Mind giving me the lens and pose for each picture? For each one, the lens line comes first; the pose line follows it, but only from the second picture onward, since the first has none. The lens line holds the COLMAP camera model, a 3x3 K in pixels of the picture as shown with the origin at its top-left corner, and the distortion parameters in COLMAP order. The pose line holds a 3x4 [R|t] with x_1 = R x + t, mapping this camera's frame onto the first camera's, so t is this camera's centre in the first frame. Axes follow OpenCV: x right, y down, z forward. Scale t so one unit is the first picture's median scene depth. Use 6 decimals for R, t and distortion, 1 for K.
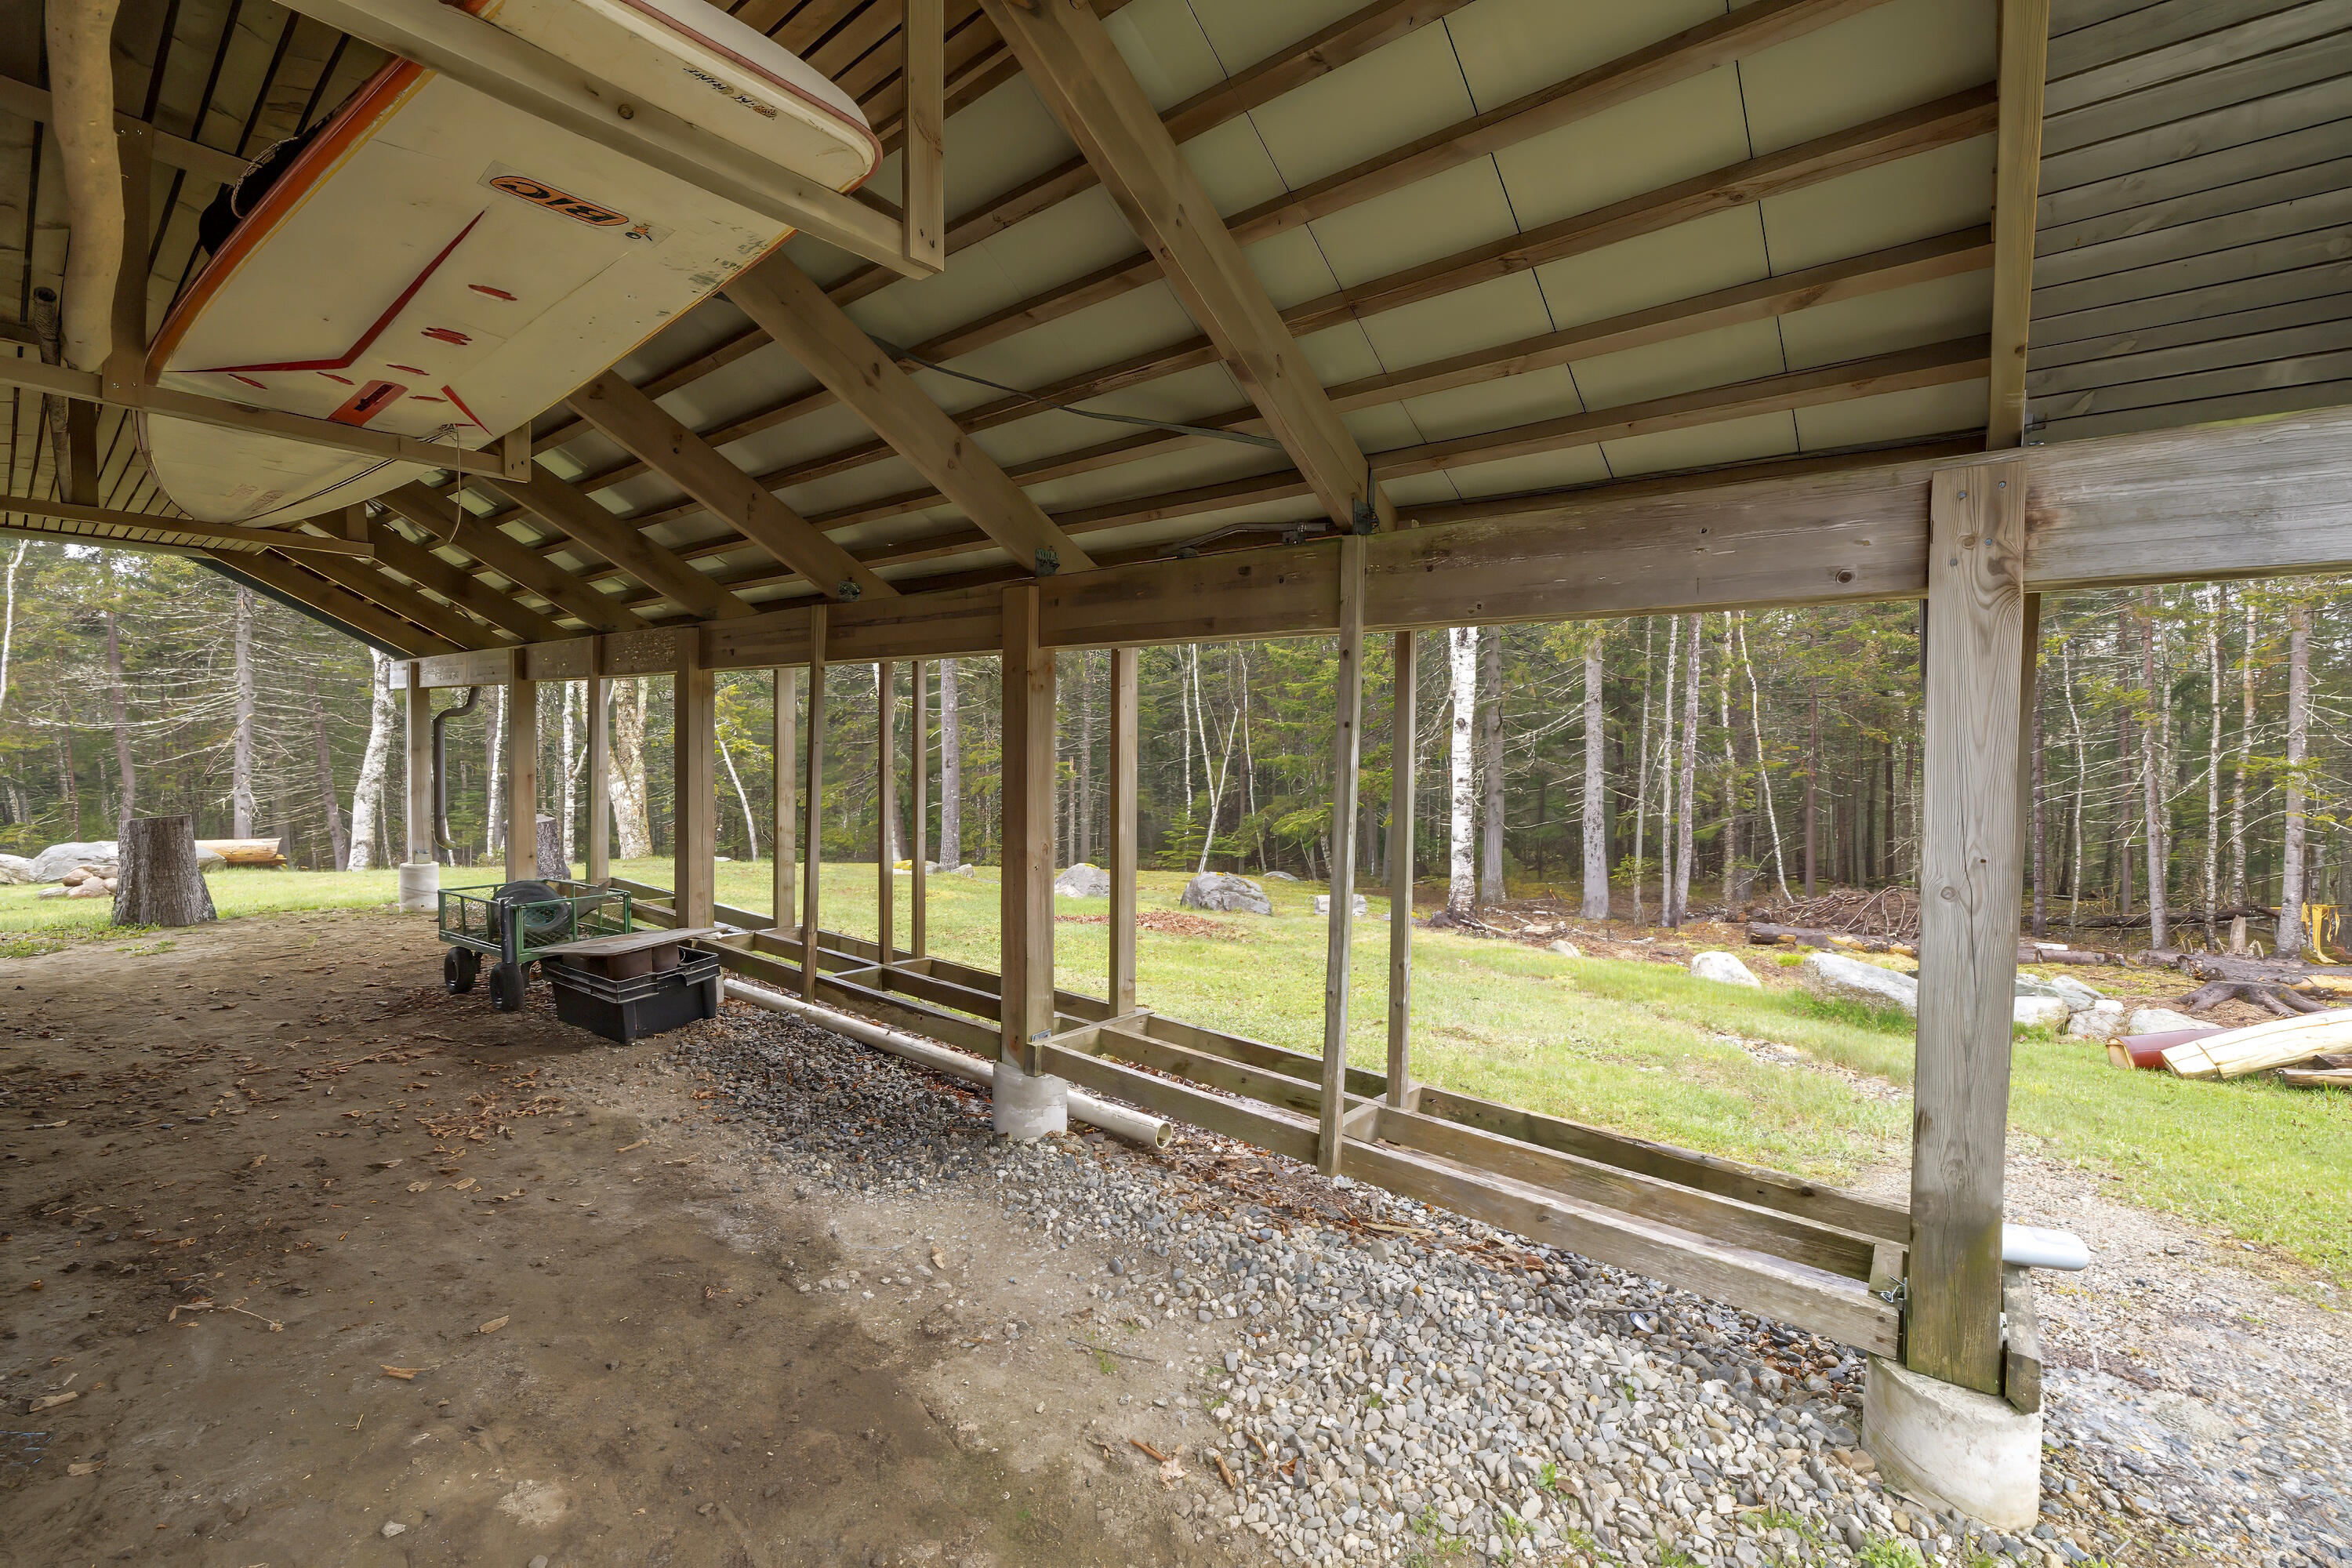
lens RADIAL K [[1006.3, 0, 1176.0], [0, 1006.3, 784.0], [0, 0, 1]] dist [-0.001245, -0.000041]
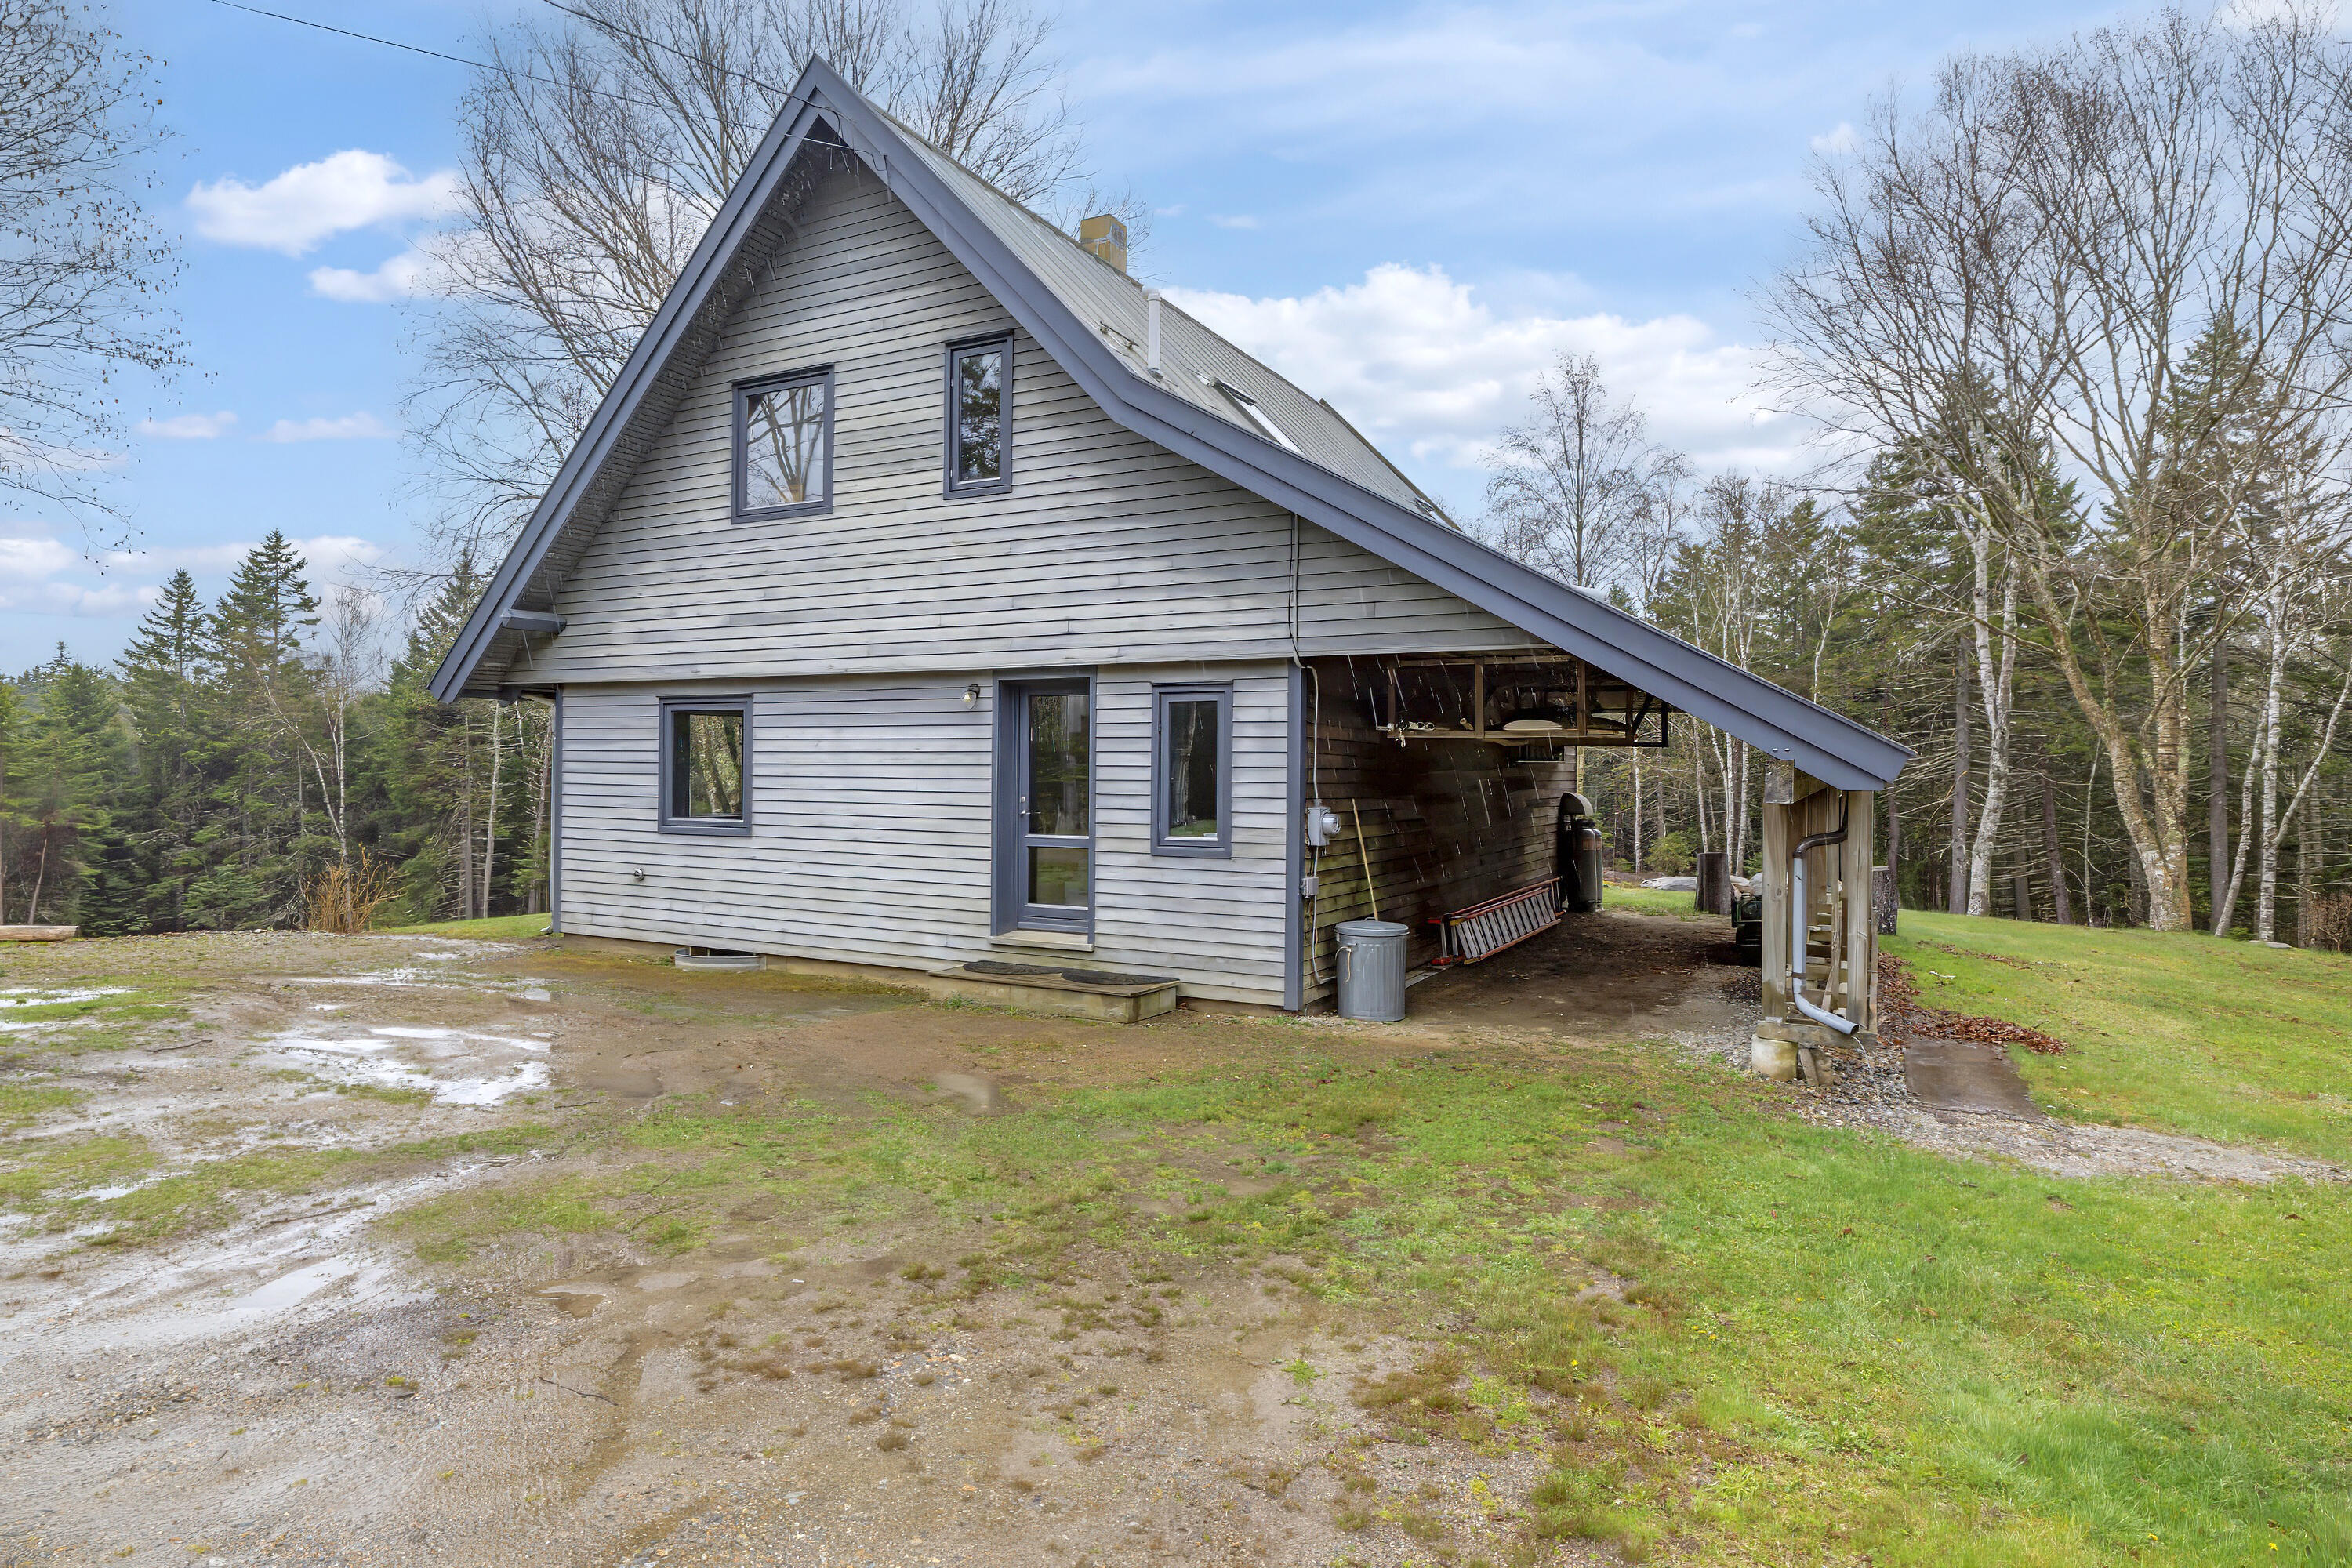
lens RADIAL K [[1276.9, 0, 1177.2], [0, 1276.9, 762.1], [0, 0, 1]] dist [-0.000268, -0.000176]
pose [[0.210035, -0.016623, -0.977553, 0.390266], [-0.044504, 0.998656, -0.026544, -0.010501], [0.976680, 0.049080, 0.209013, -0.170444]]
